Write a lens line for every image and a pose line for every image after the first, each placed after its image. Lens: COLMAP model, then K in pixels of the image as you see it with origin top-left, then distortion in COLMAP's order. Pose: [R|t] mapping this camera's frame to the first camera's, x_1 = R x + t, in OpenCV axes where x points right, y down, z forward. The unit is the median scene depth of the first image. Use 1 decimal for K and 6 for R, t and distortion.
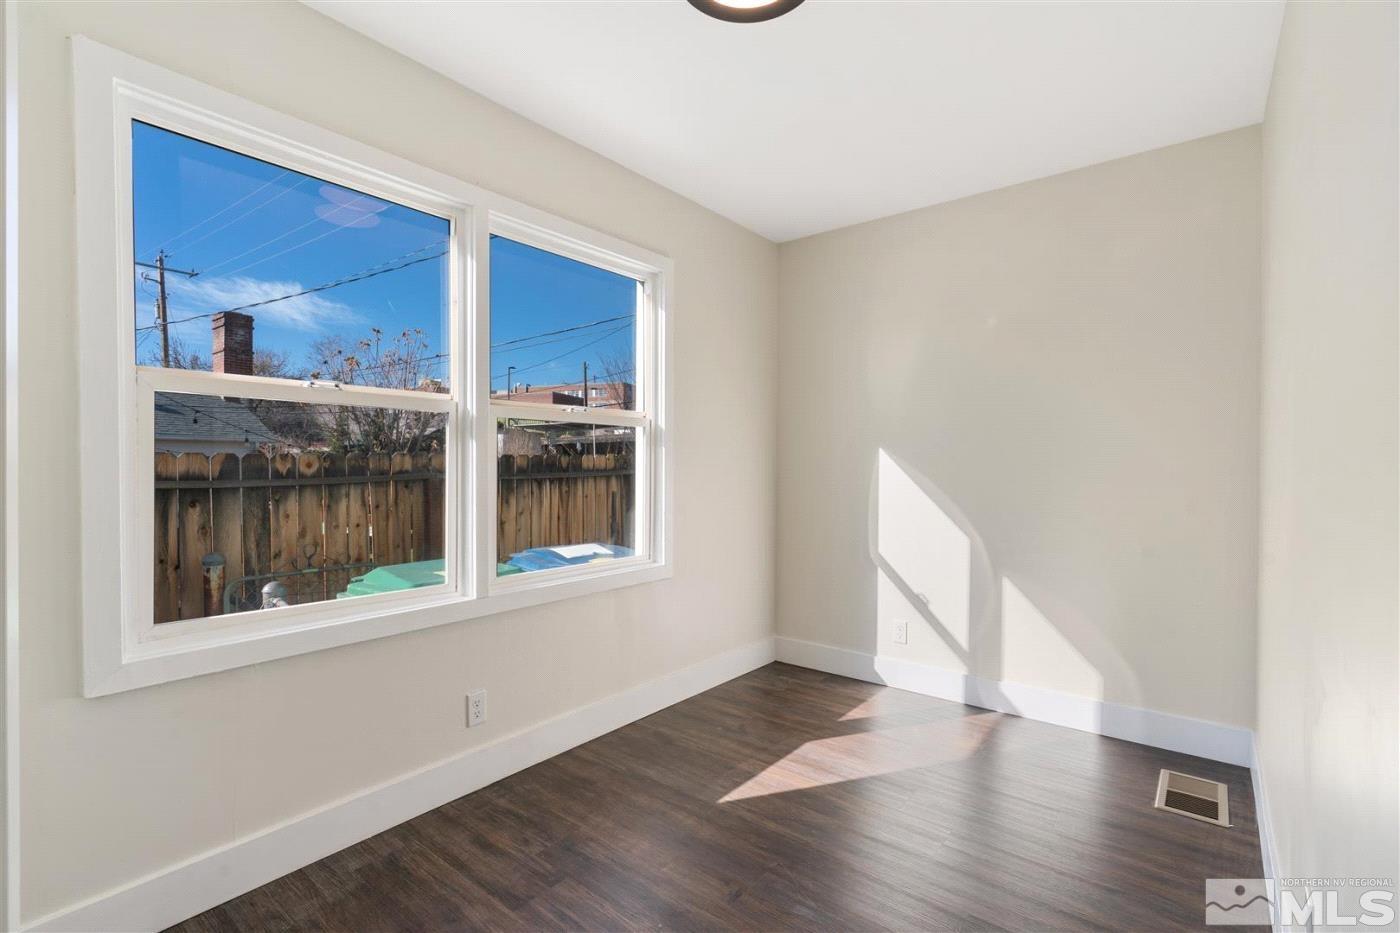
lens RADIAL K [[636.0, 0, 708.3], [0, 636.0, 473.0], [0, 0, 1]] dist [-0.010576, 0.001608]
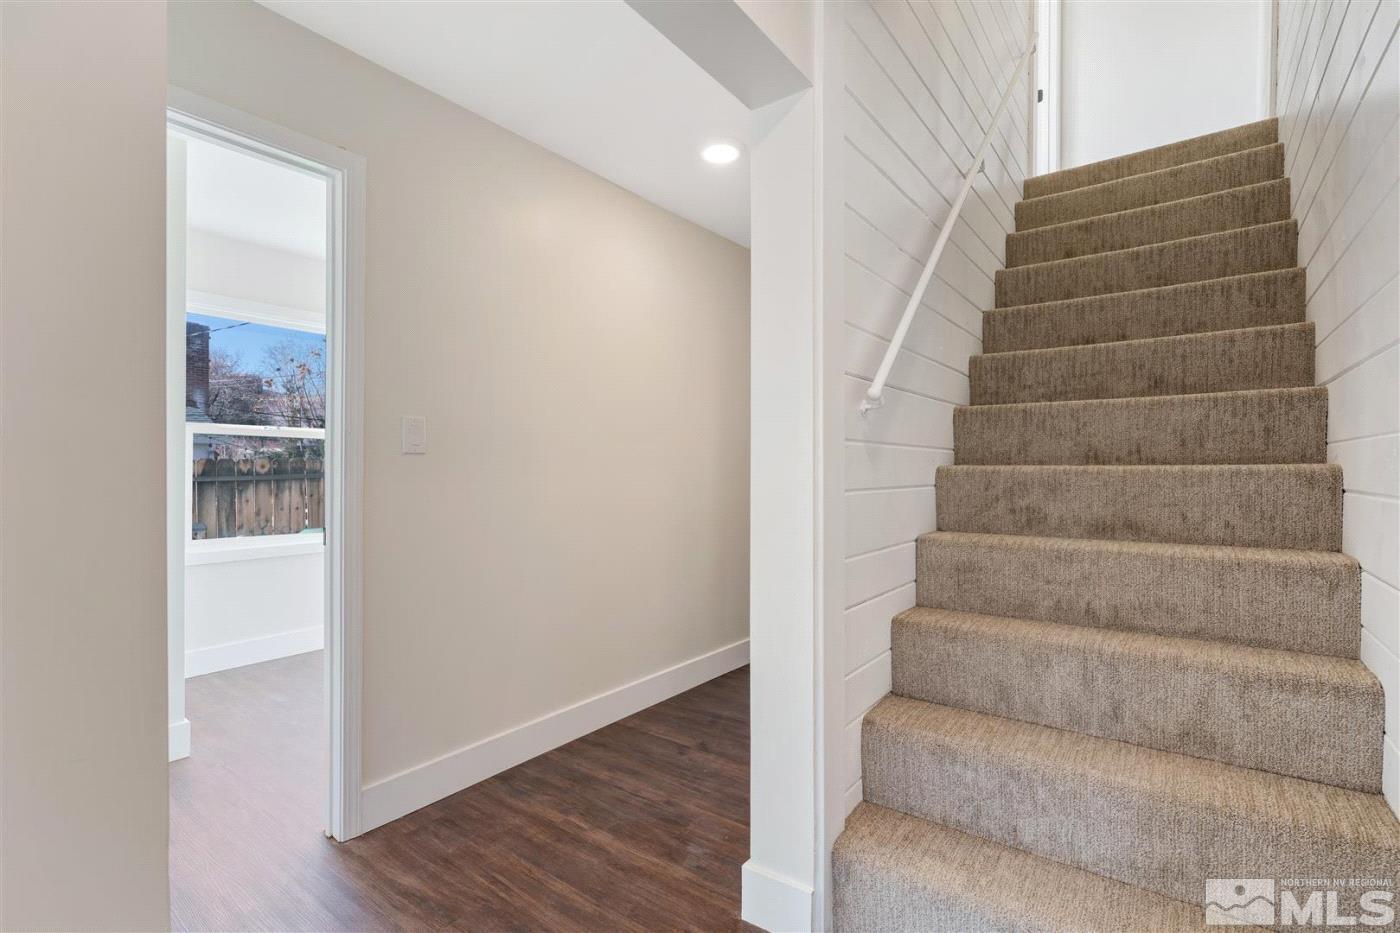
lens RADIAL K [[636.0, 0, 692.1], [0, 636.0, 468.7], [0, 0, 1]] dist [-0.010576, 0.001608]
pose [[0.999381, 0.003183, 0.035048, 0.310157], [-0.002862, 0.999954, -0.009194, 0.003178], [-0.035076, 0.009088, 0.999343, -0.497043]]
